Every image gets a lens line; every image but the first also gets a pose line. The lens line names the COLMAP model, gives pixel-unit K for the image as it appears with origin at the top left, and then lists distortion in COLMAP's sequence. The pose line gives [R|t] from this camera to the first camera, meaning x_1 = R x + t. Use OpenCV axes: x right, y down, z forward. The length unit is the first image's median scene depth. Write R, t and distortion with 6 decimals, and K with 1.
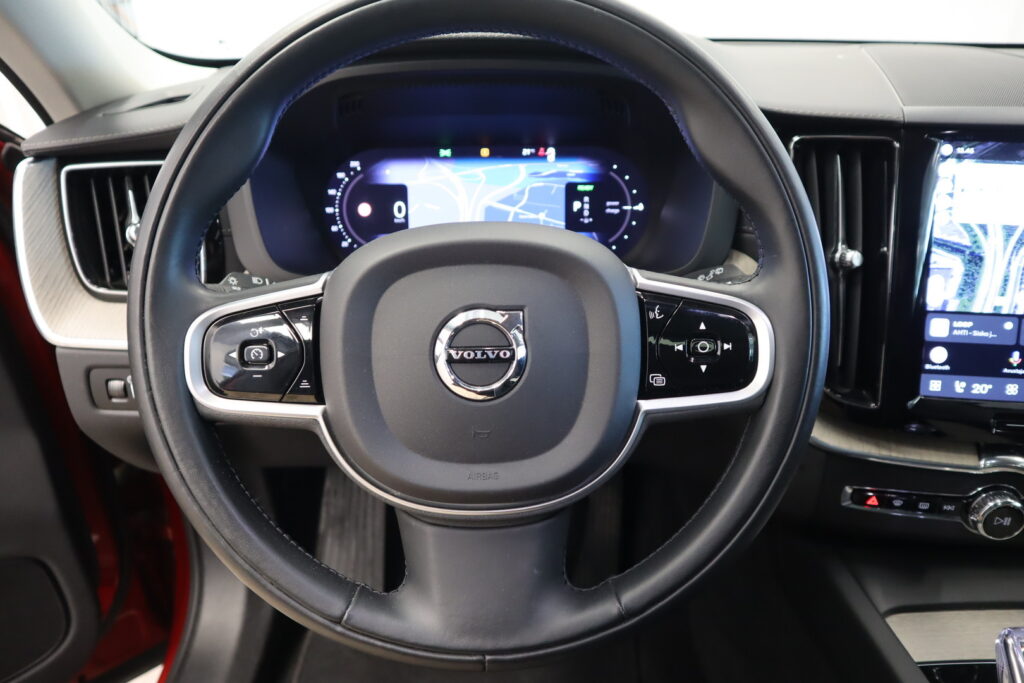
lens RADIAL K [[730.2, 0, 504.0], [0, 730.2, 345.6], [0, 0, 1]] dist [-0.096071, 0.046989]
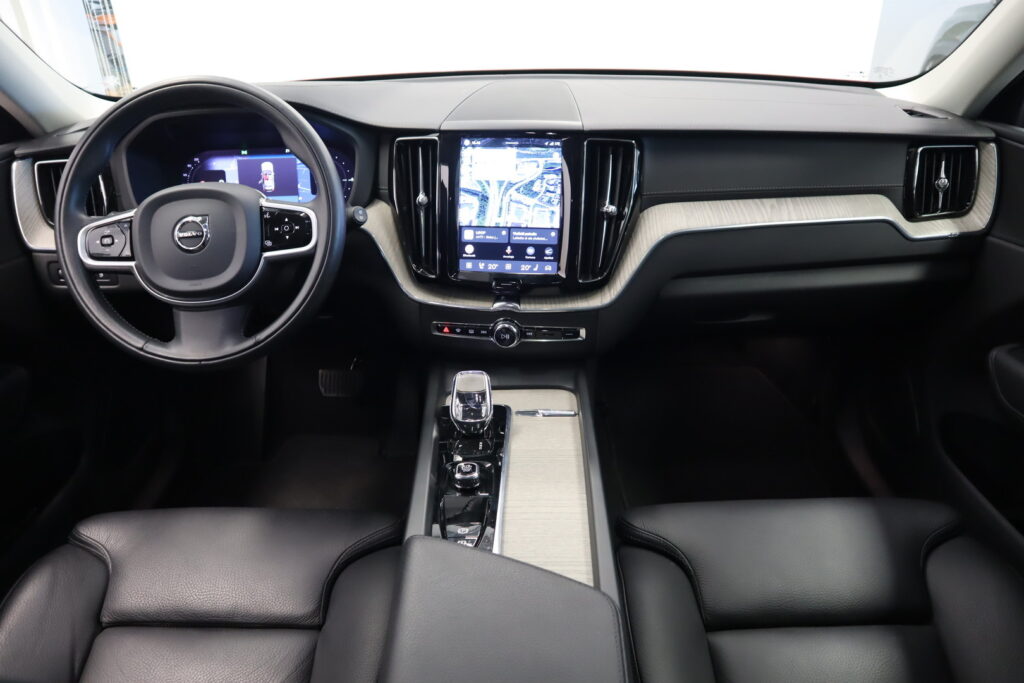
lens RADIAL K [[730.2, 0, 511.9], [0, 730.2, 343.0], [0, 0, 1]] dist [-0.096071, 0.046989]
pose [[0.999779, -0.005160, -0.020377, 0.629259], [0.005041, 0.999970, -0.005916, 0.228986], [0.020407, 0.005812, 0.999775, -0.791150]]
